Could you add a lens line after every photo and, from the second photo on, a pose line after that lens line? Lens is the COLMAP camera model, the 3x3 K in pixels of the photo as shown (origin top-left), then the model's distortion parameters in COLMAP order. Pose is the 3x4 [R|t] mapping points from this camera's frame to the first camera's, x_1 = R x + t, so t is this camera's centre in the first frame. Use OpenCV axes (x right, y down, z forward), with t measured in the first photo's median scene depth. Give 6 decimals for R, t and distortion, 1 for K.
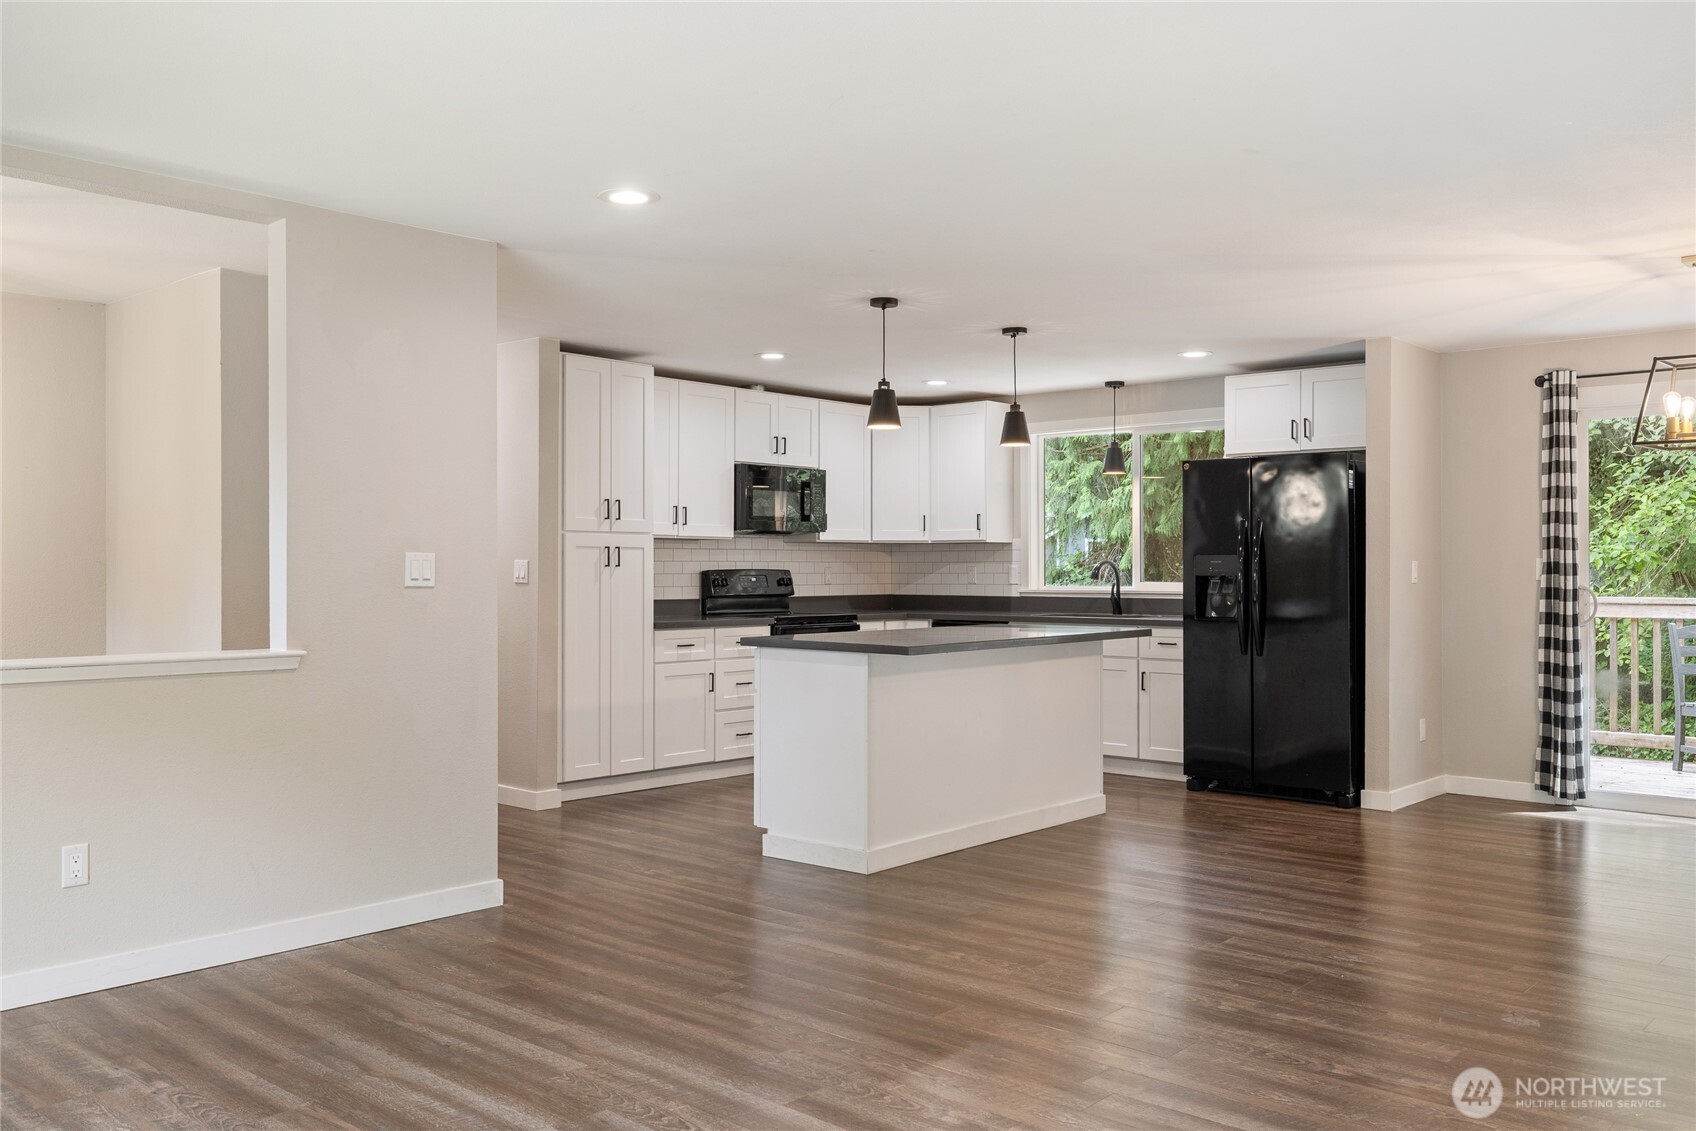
lens RADIAL K [[1370.1, 0, 822.0], [0, 1370.1, 547.4], [0, 0, 1]] dist [-0.006154, 0.009152]
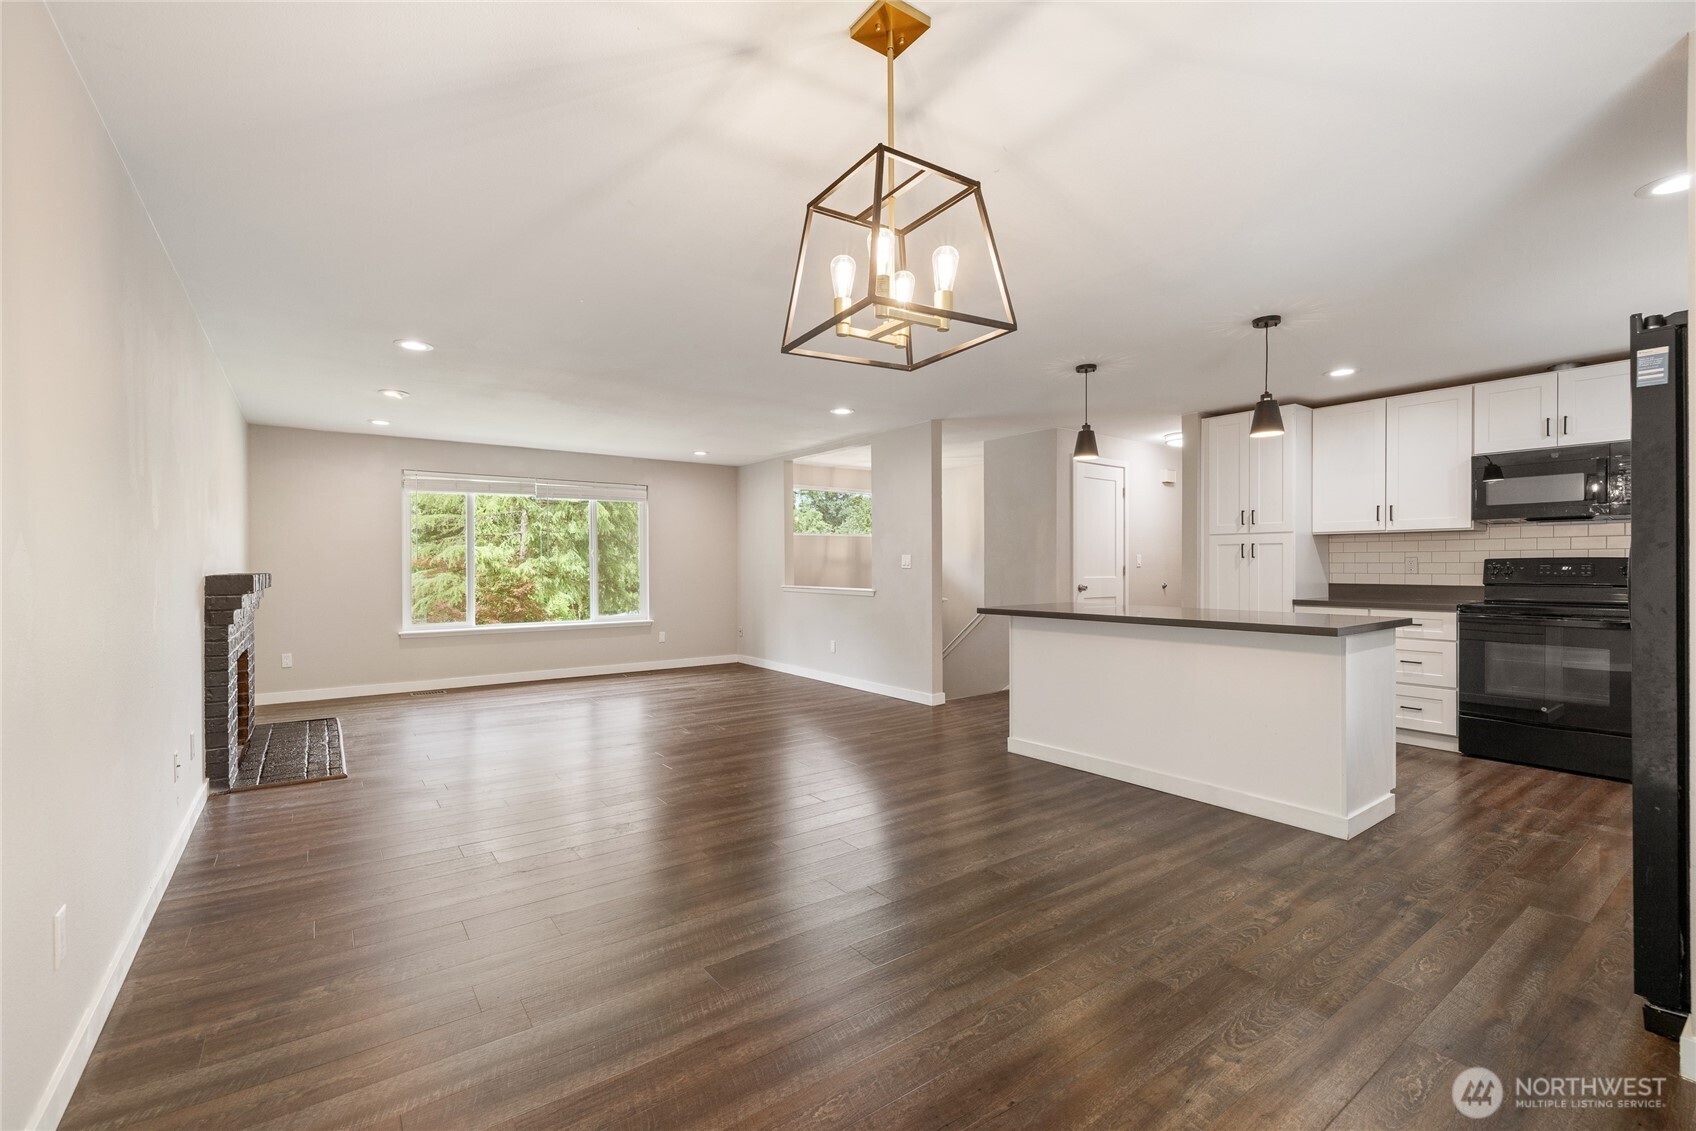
lens RADIAL K [[724.7, 0, 822.4], [0, 724.7, 571.5], [0, 0, 1]] dist [-0.000390, 0.000709]
pose [[-0.212637, 0.009659, -0.977084, 0.655084], [0.019944, 0.999786, 0.005544, 0.014943], [0.976928, -0.018308, -0.212784, 0.704448]]
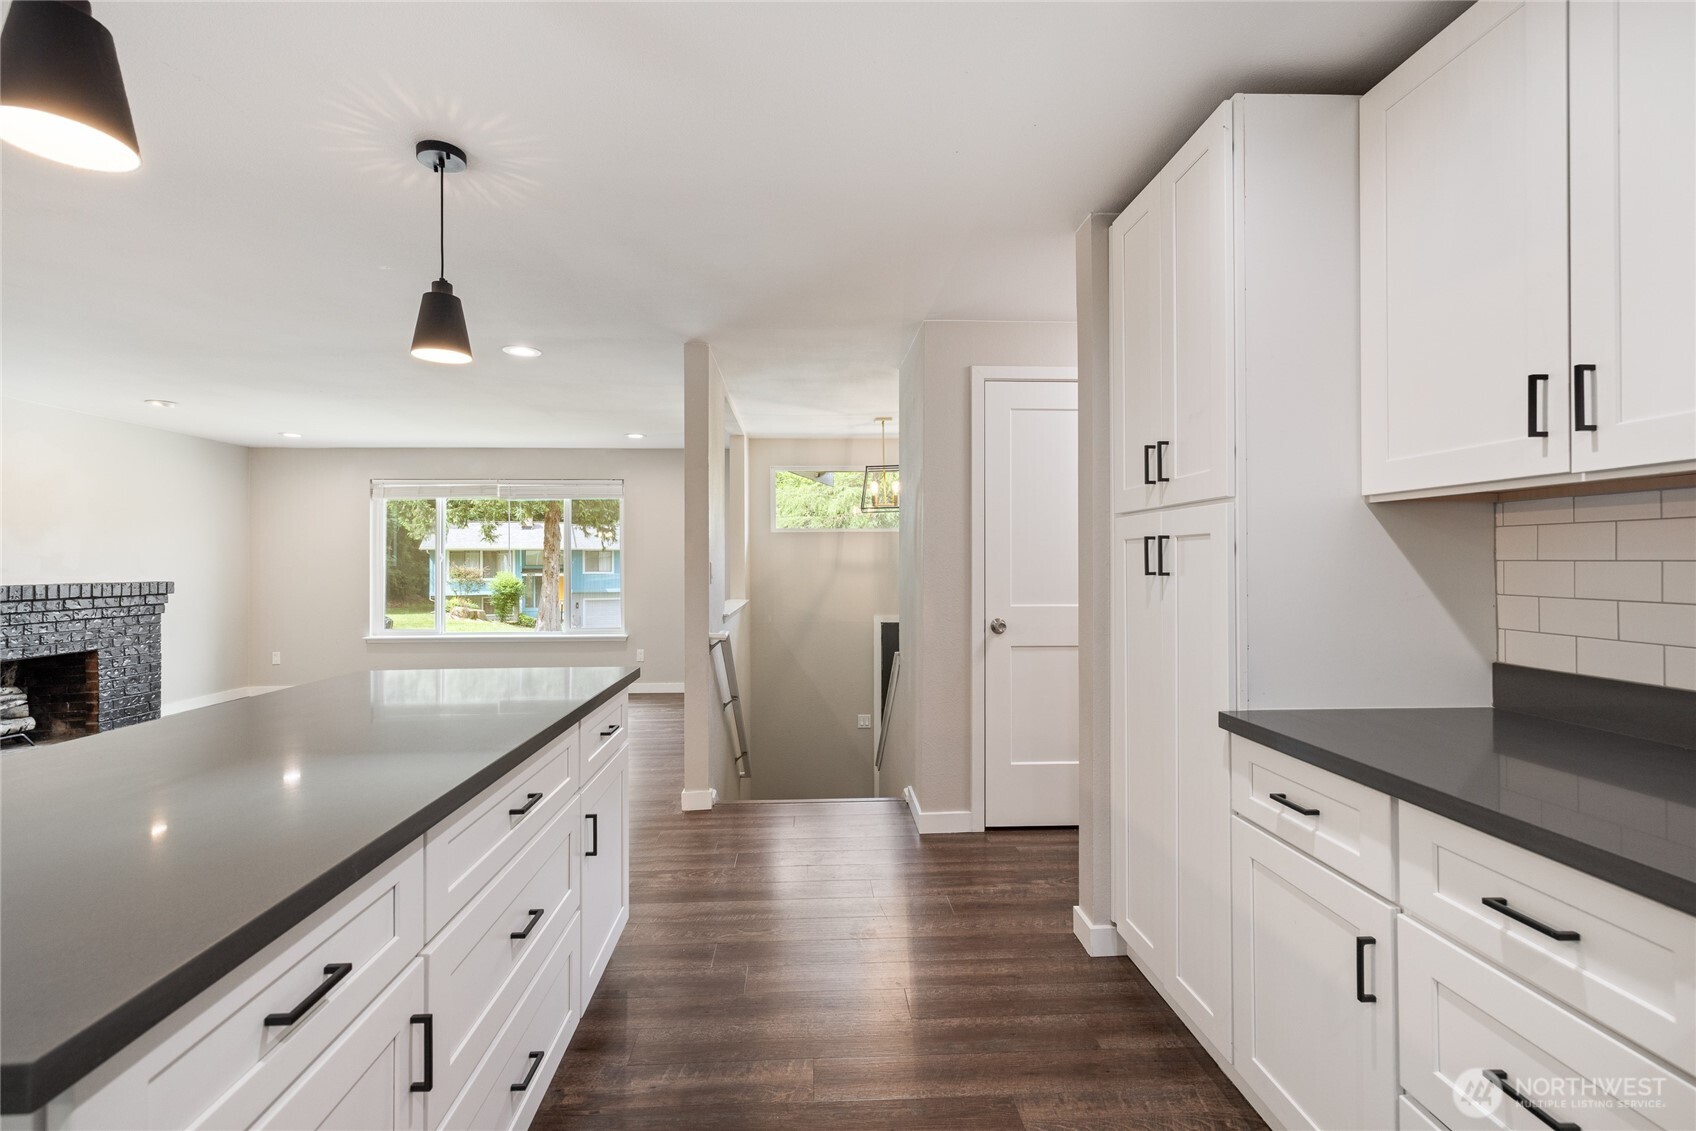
lens RADIAL K [[725.2, 0, 828.9], [0, 725.2, 561.2], [0, 0, 1]] dist [0.001296, 0.000101]
pose [[-0.714960, 0.002054, -0.699162, 0.119545], [0.015891, 0.999785, -0.013314, 0.010028], [0.698985, -0.020629, -0.714839, 1.072319]]
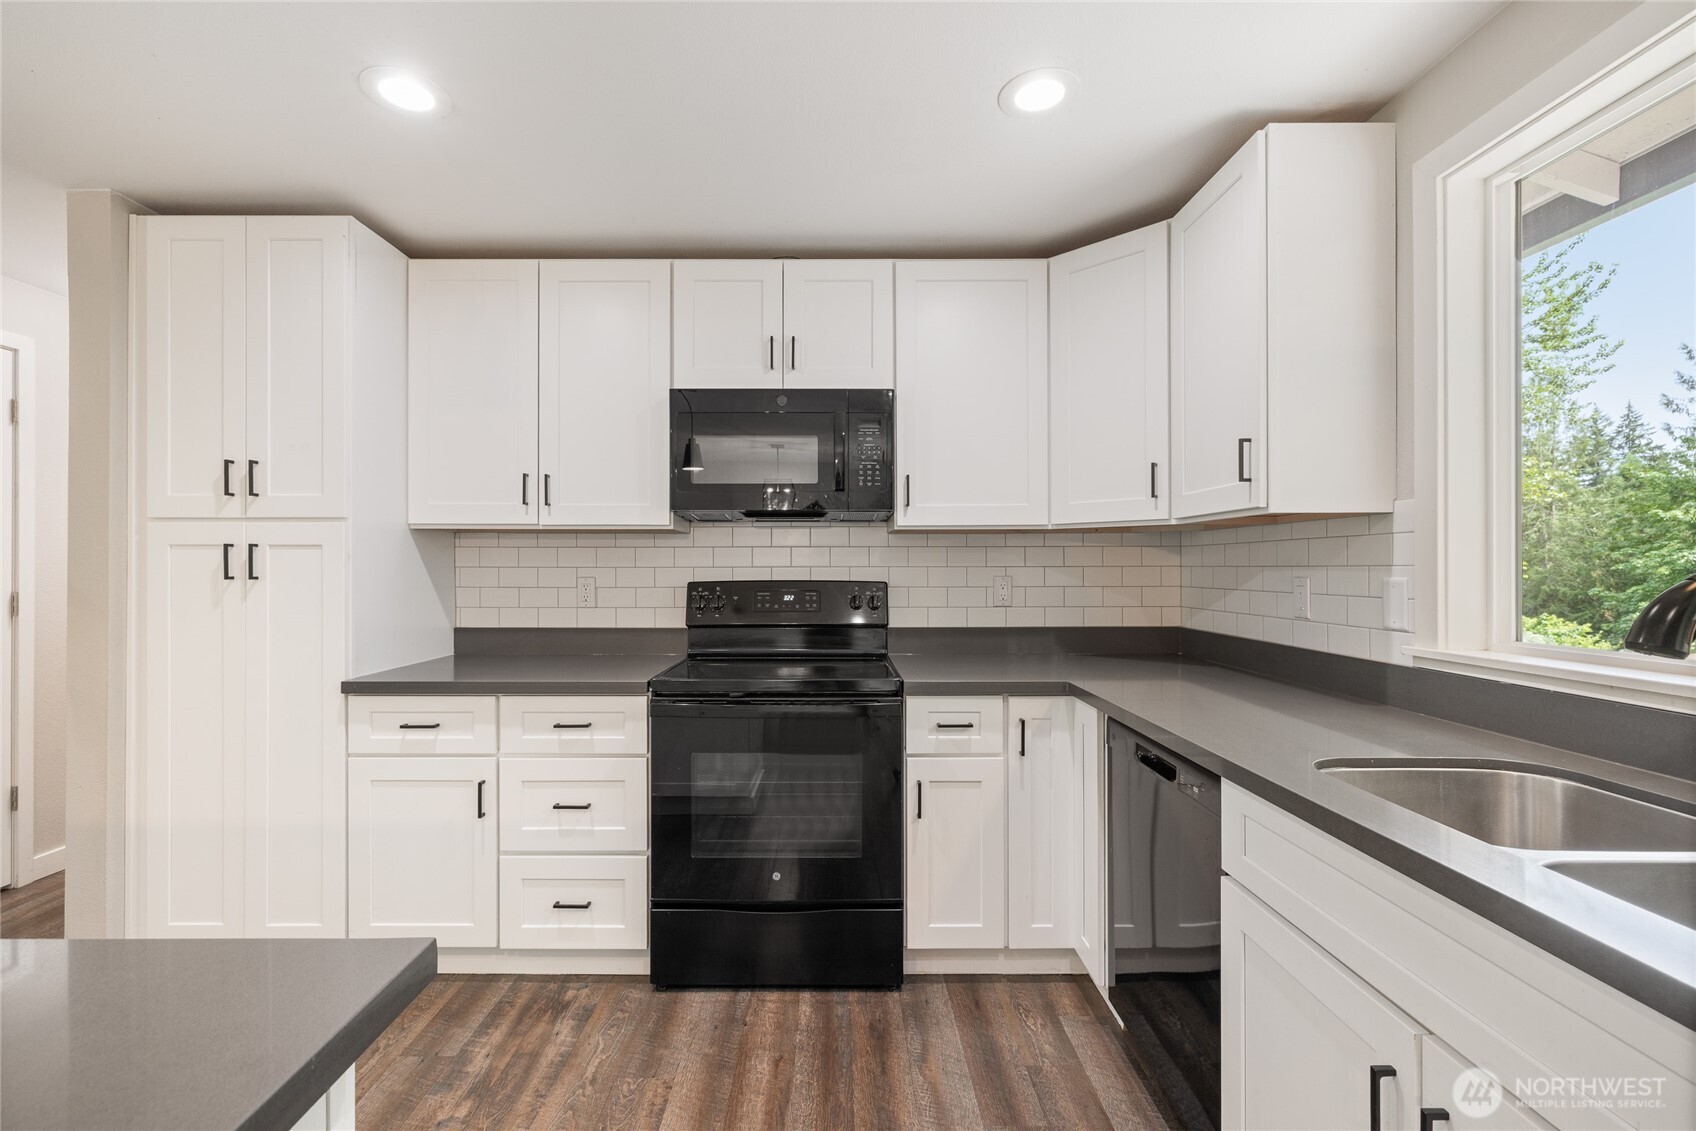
lens RADIAL K [[725.2, 0, 828.9], [0, 725.2, 561.2], [0, 0, 1]] dist [0.001296, 0.000101]
pose [[0.668419, -0.006281, -0.743758, 0.225200], [0.012759, 0.999914, 0.003023, 0.008460], [0.743676, -0.011510, 0.668442, 0.948311]]
